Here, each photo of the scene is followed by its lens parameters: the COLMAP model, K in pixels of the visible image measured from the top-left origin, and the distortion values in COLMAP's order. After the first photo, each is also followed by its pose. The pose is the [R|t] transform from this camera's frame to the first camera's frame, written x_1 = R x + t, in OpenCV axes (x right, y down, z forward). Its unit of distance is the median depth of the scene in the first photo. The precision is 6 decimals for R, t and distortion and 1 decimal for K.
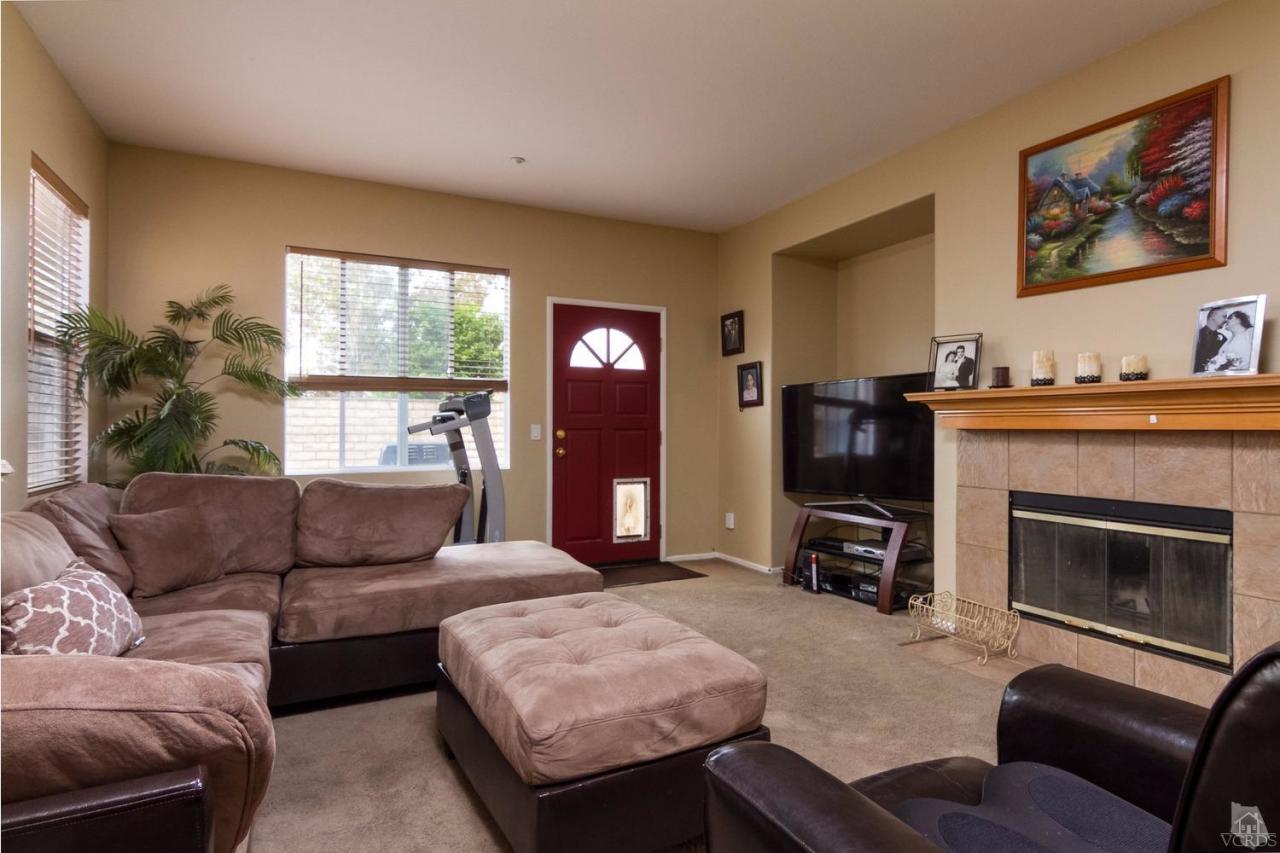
lens RADIAL K [[689.9, 0, 637.1], [0, 689.9, 422.9], [0, 0, 1]] dist [-0.002379, -0.000370]
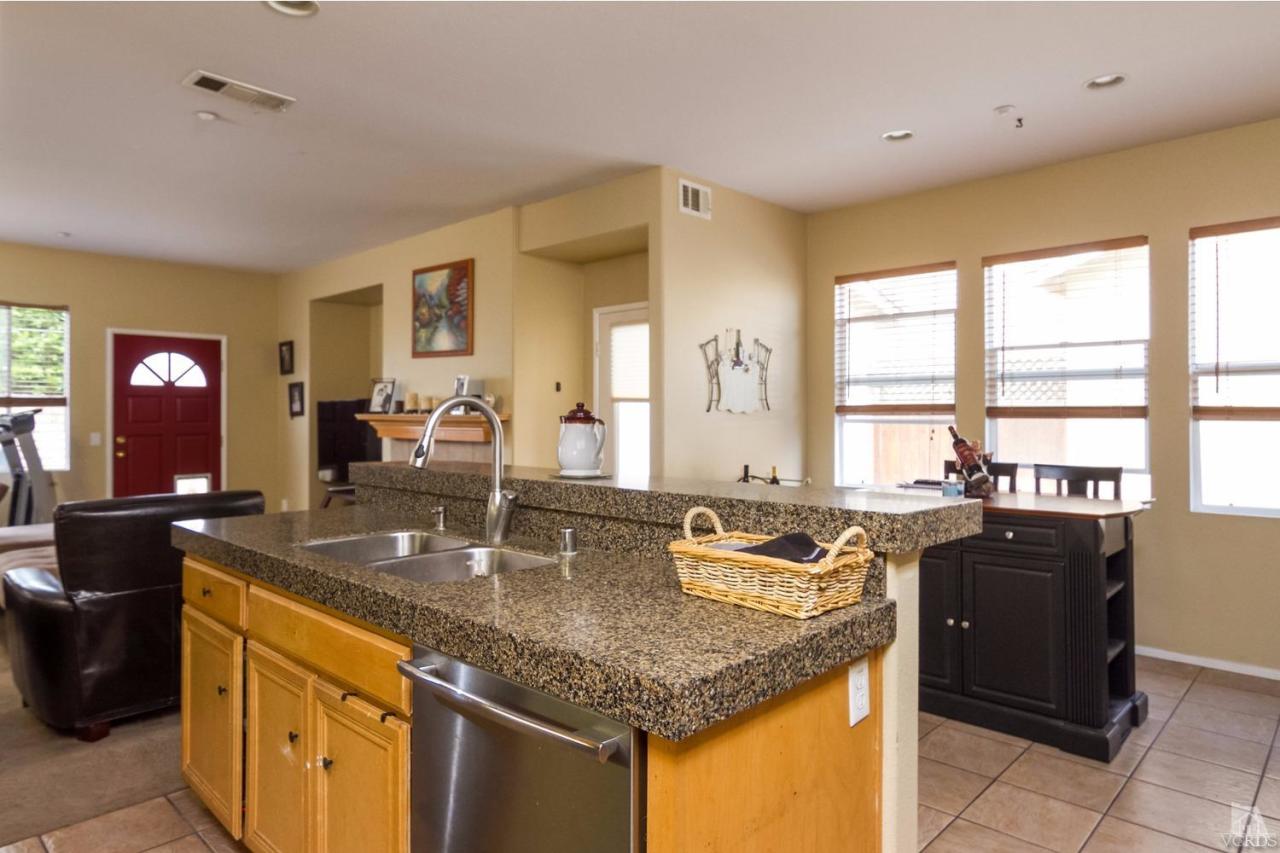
lens RADIAL K [[783.1, 0, 650.9], [0, 783.1, 406.4], [0, 0, 1]] dist [0.004954, 0.001048]
pose [[0.936549, -0.002491, 0.350527, 0.315405], [0.001828, 0.999996, 0.002223, -0.050899], [-0.350531, -0.001441, 0.936550, -0.712255]]
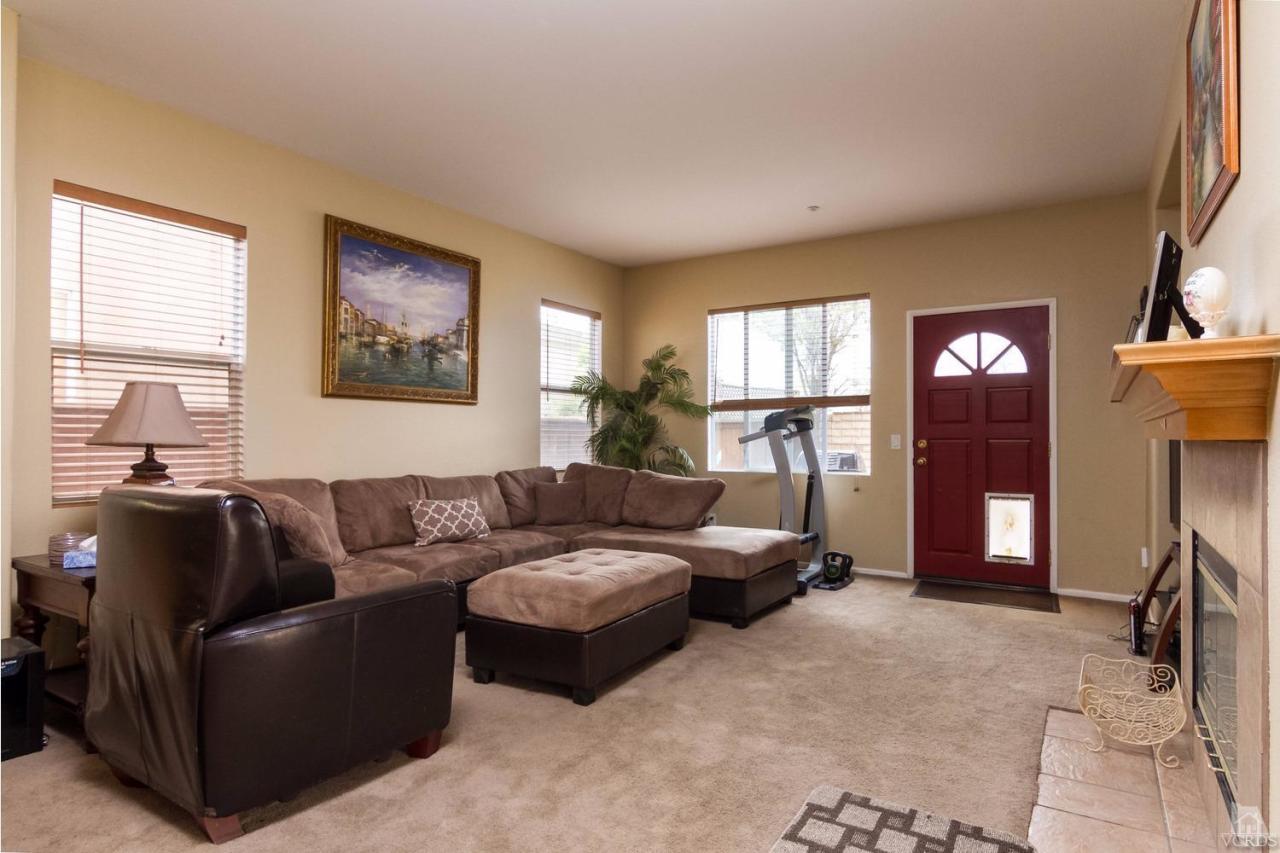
lens RADIAL K [[689.9, 0, 629.8], [0, 689.9, 432.0], [0, 0, 1]] dist [-0.002379, -0.000370]
pose [[0.510879, -0.009605, -0.859599, 0.606945], [0.004307, 0.999954, -0.008614, 0.005767], [0.859642, 0.000698, 0.510896, 0.124962]]
